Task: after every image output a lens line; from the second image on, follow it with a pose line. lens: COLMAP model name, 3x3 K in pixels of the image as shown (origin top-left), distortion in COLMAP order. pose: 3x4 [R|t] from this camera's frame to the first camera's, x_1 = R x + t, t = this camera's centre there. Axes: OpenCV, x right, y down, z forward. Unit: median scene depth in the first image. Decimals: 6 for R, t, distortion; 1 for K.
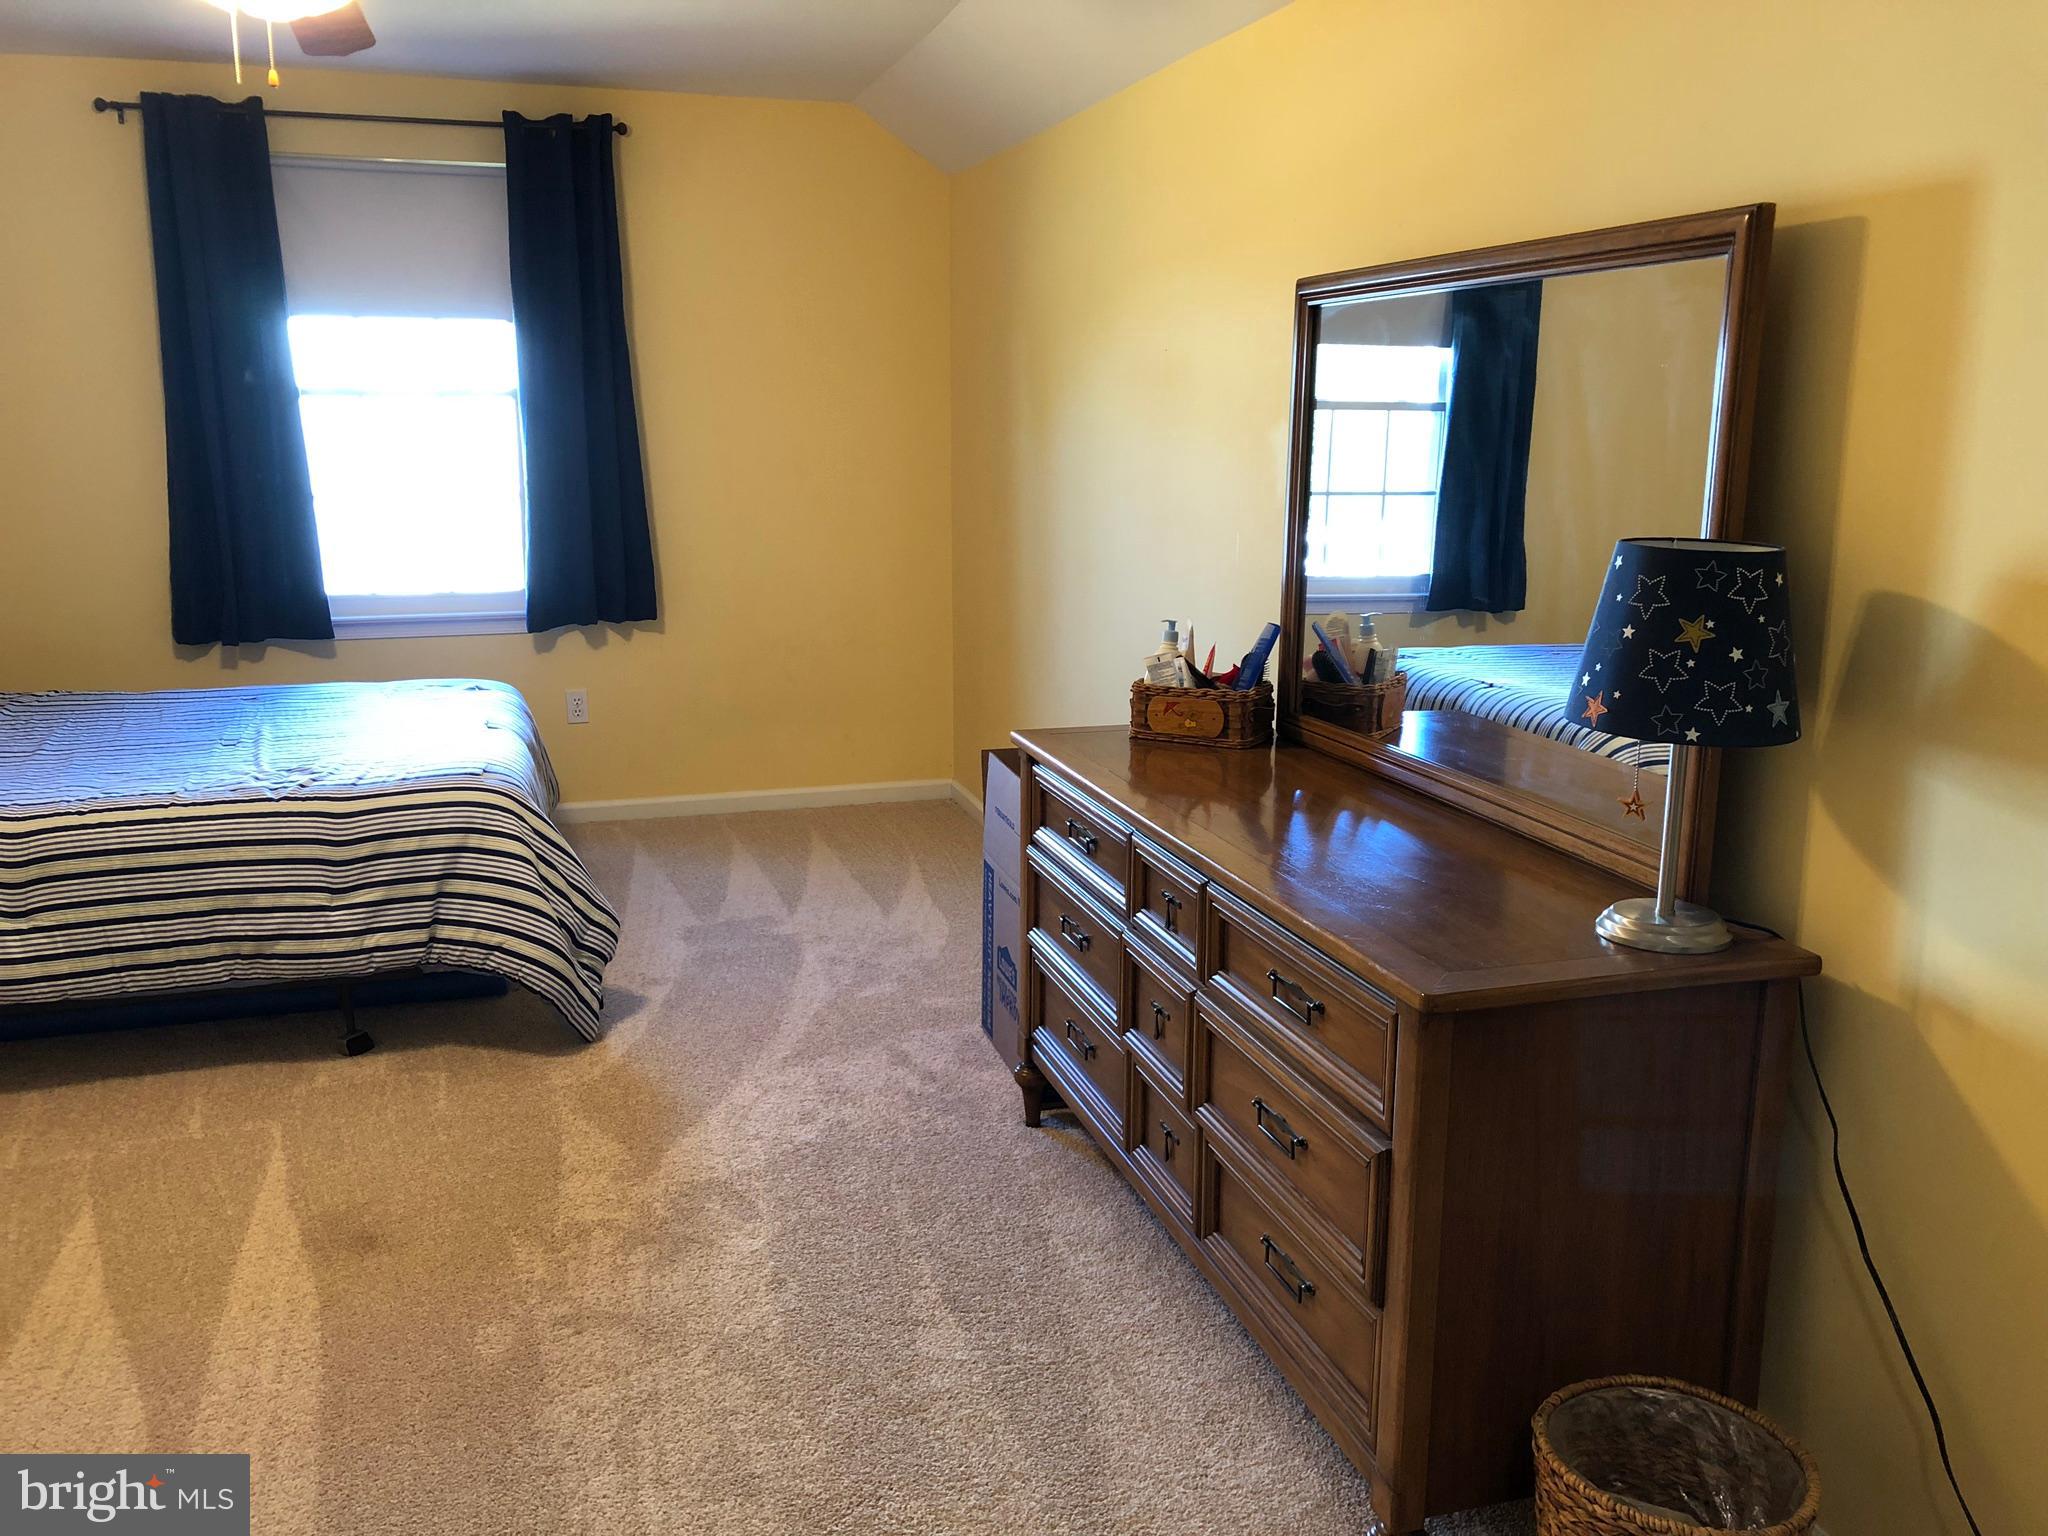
lens RADIAL K [[1678.5, 0, 1034.4], [0, 1678.5, 752.9], [0, 0, 1]] dist [0.008054, 0.001839]
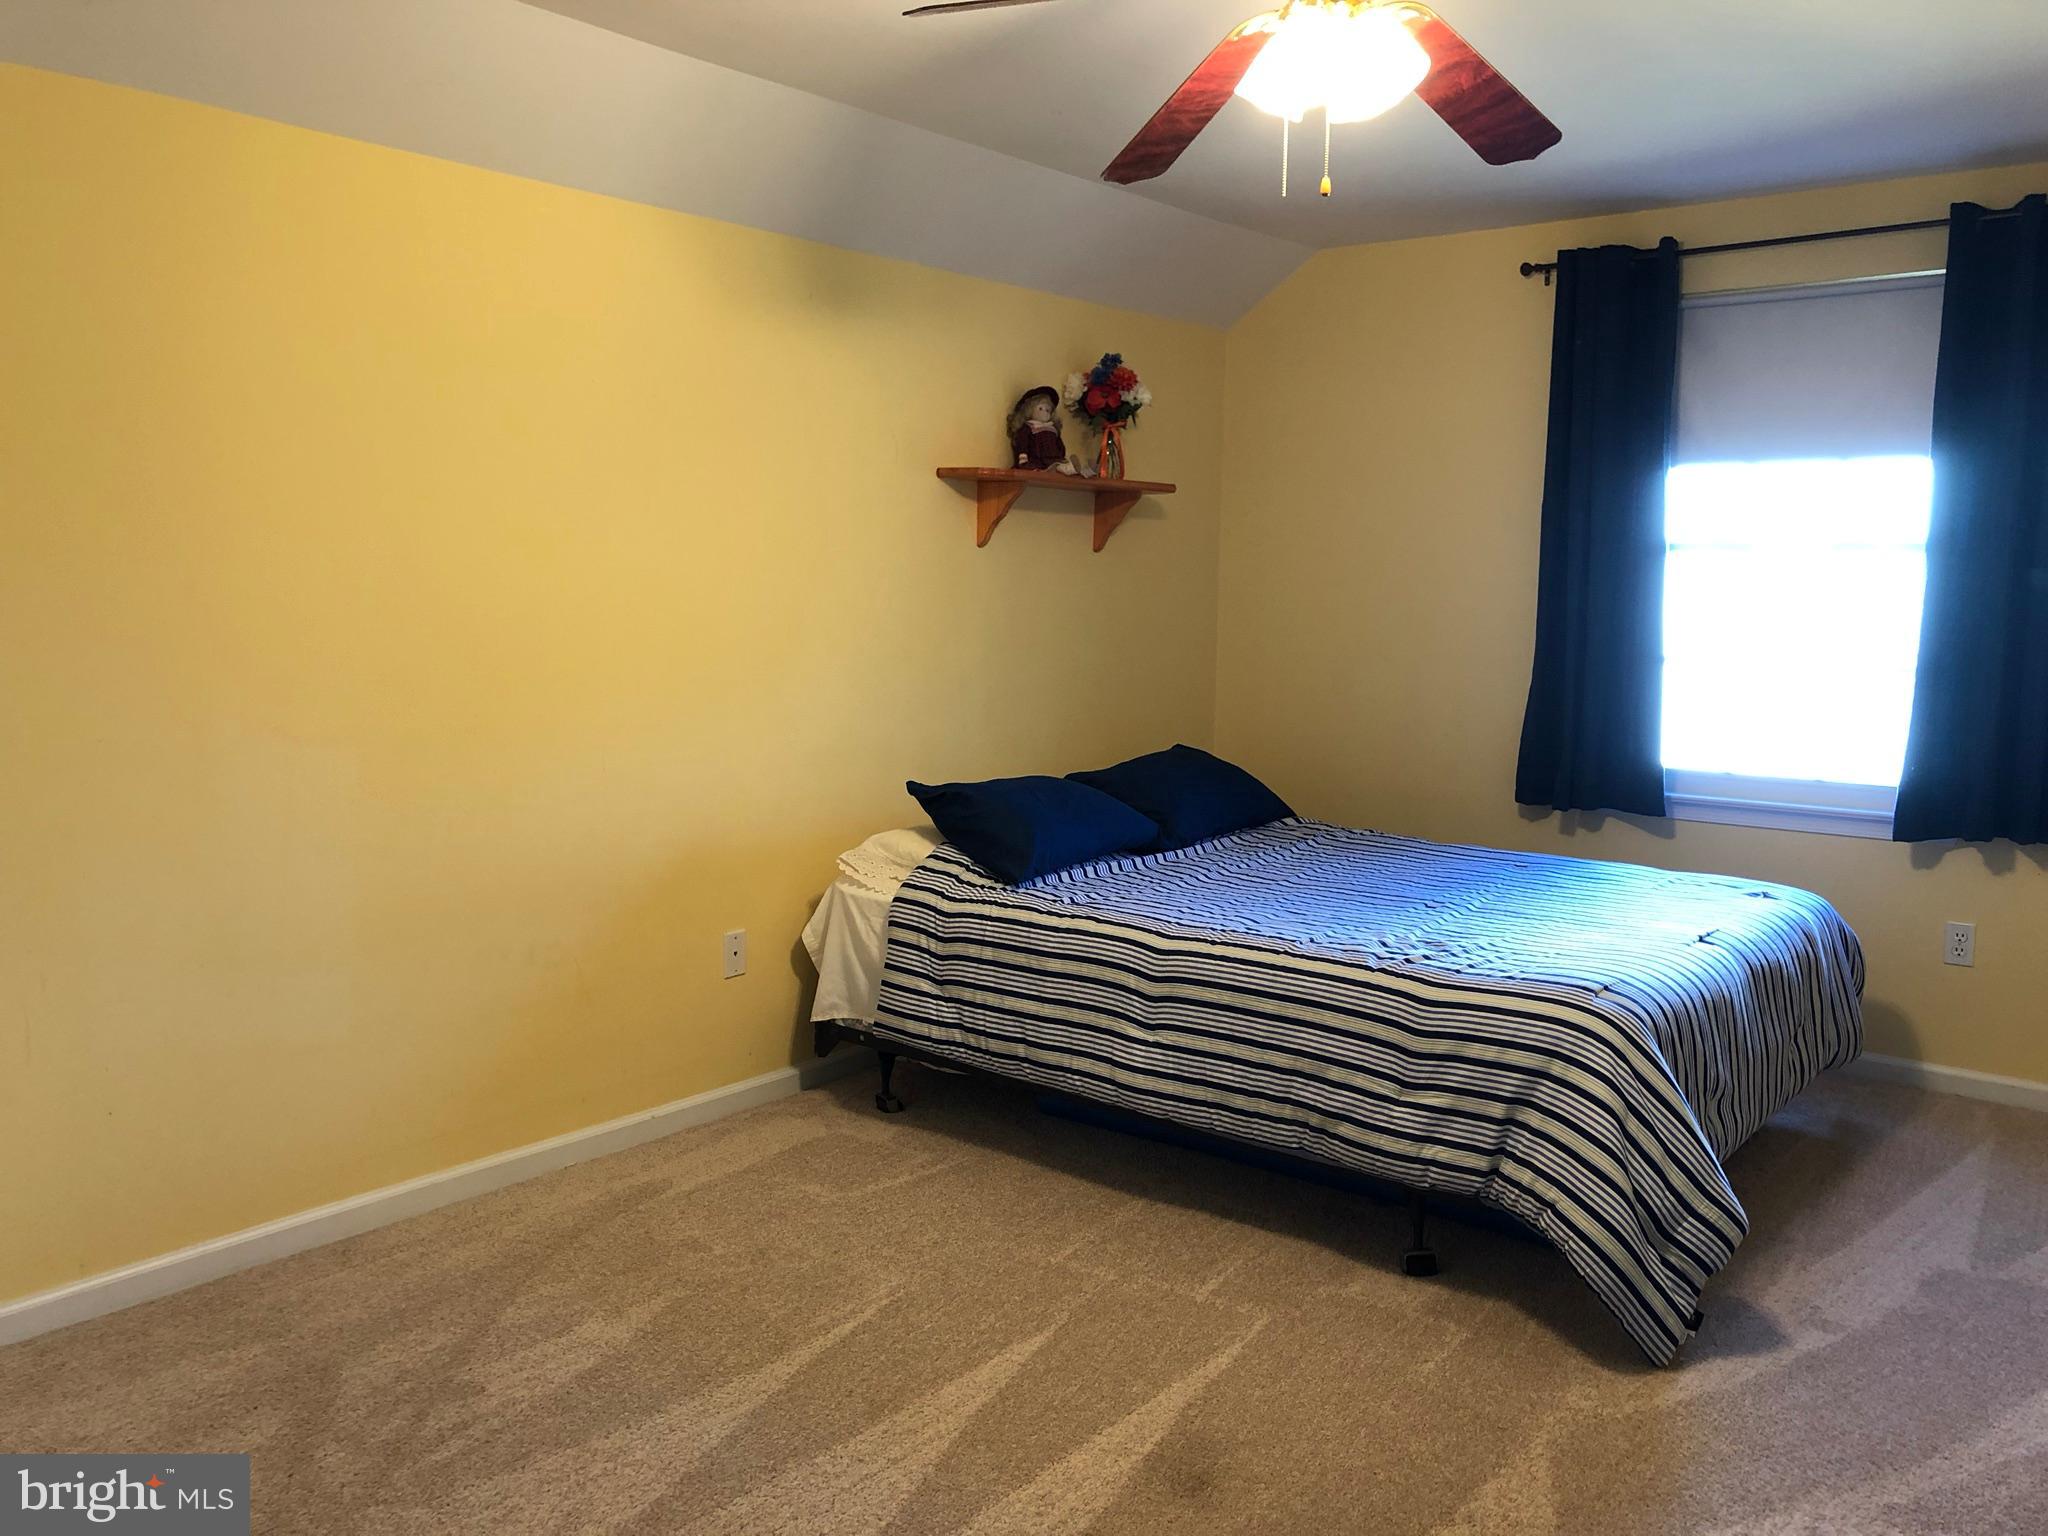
lens RADIAL K [[1678.5, 0, 1034.4], [0, 1678.5, 752.9], [0, 0, 1]] dist [0.008054, 0.001839]
pose [[0.561559, 0.093927, -0.822088, 0.181858], [-0.180406, 0.983532, -0.010861, -0.043659], [0.807530, 0.154409, 0.569256, 0.299370]]
